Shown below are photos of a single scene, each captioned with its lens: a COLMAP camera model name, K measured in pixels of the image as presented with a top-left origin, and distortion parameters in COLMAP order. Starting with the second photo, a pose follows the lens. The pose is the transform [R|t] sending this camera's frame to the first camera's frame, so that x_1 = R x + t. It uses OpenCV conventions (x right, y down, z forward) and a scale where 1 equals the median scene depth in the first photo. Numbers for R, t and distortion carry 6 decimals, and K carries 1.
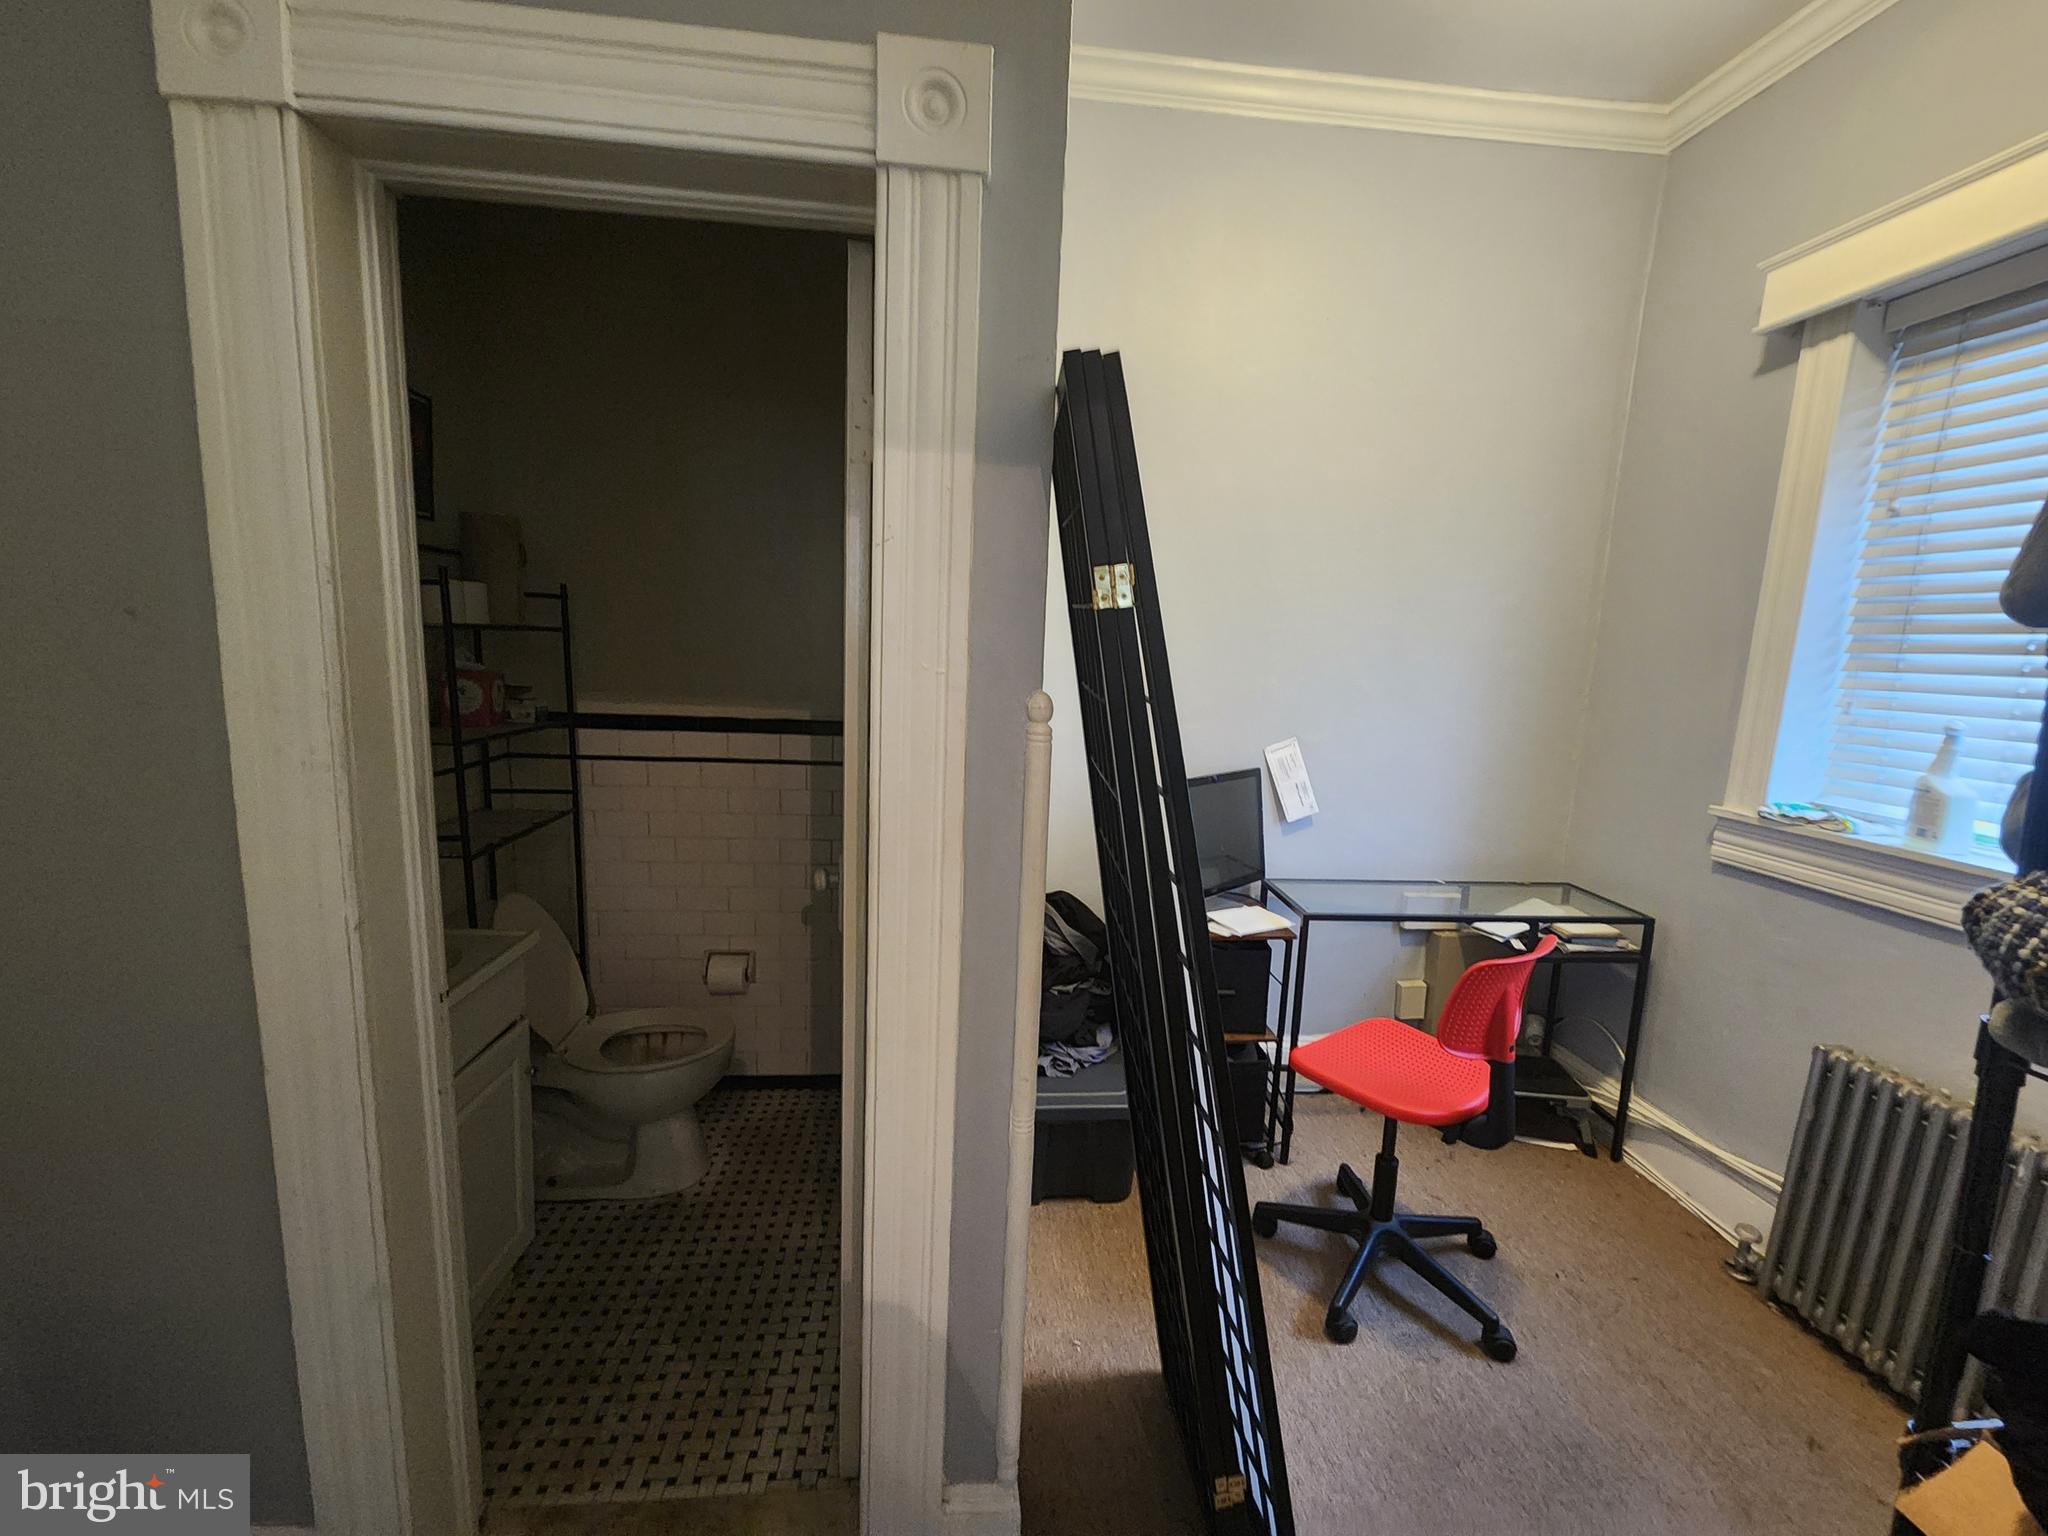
lens RADIAL K [[840.1, 0, 1040.9], [0, 840.1, 780.3], [0, 0, 1]] dist [-0.001634, 0.001625]
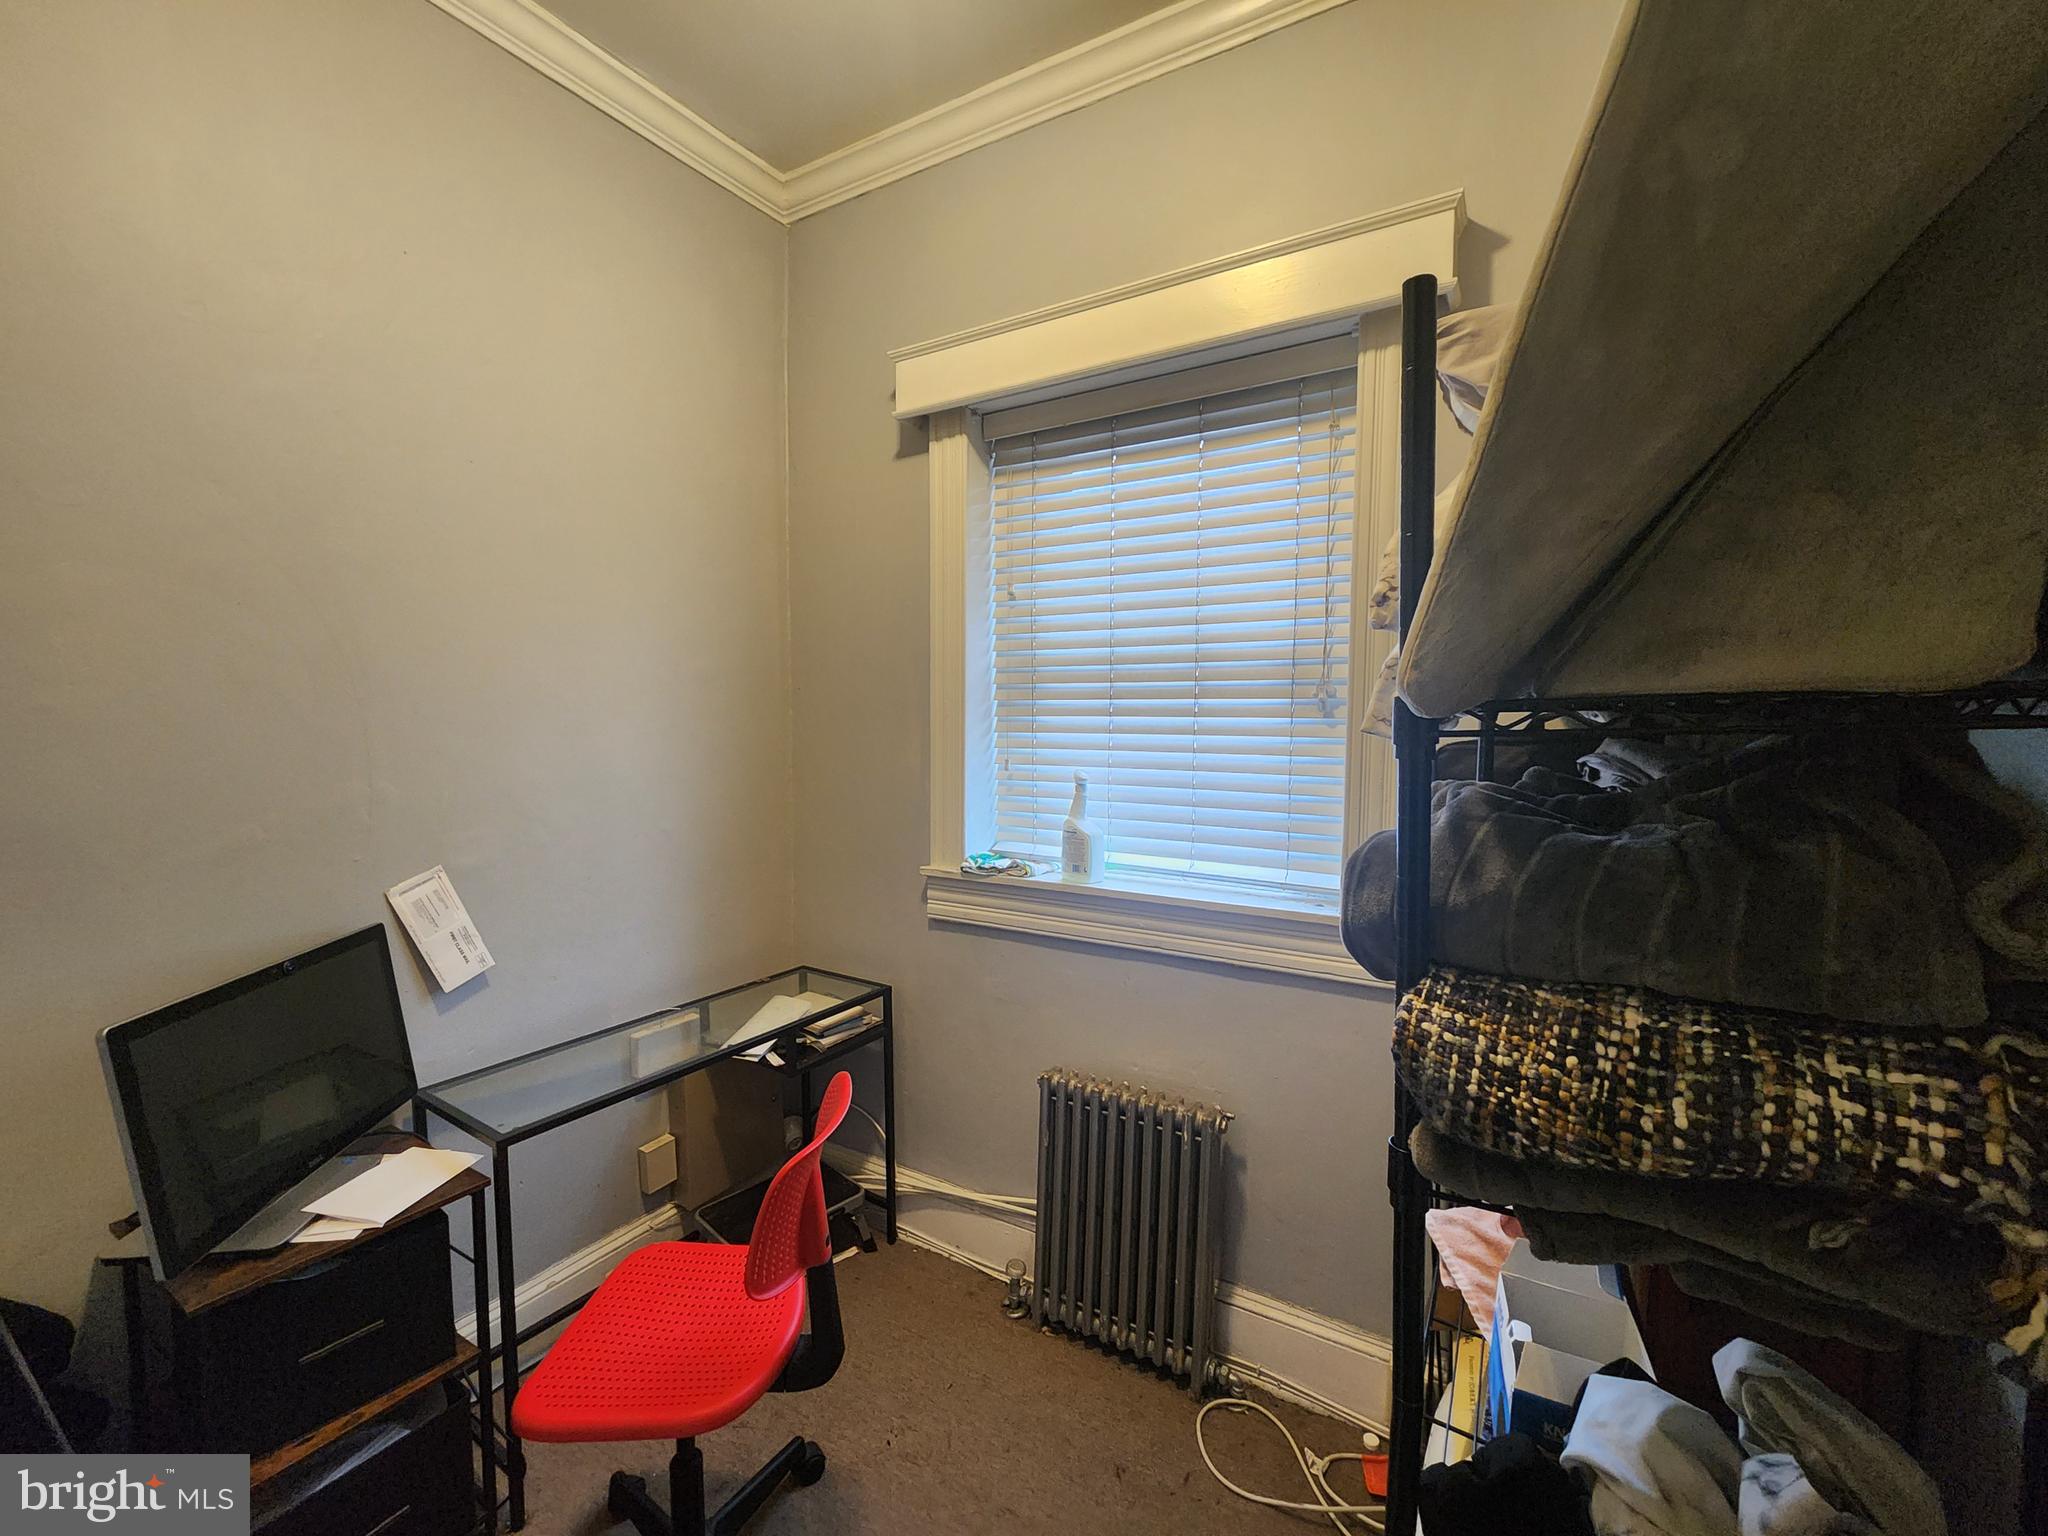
lens RADIAL K [[840.1, 0, 1029.6], [0, 840.1, 775.9], [0, 0, 1]] dist [-0.001634, 0.001625]
pose [[0.607522, -0.091532, 0.789011, 0.084196], [0.151173, 0.988506, -0.001725, -0.061375], [-0.779784, 0.120325, 0.614377, 0.270212]]
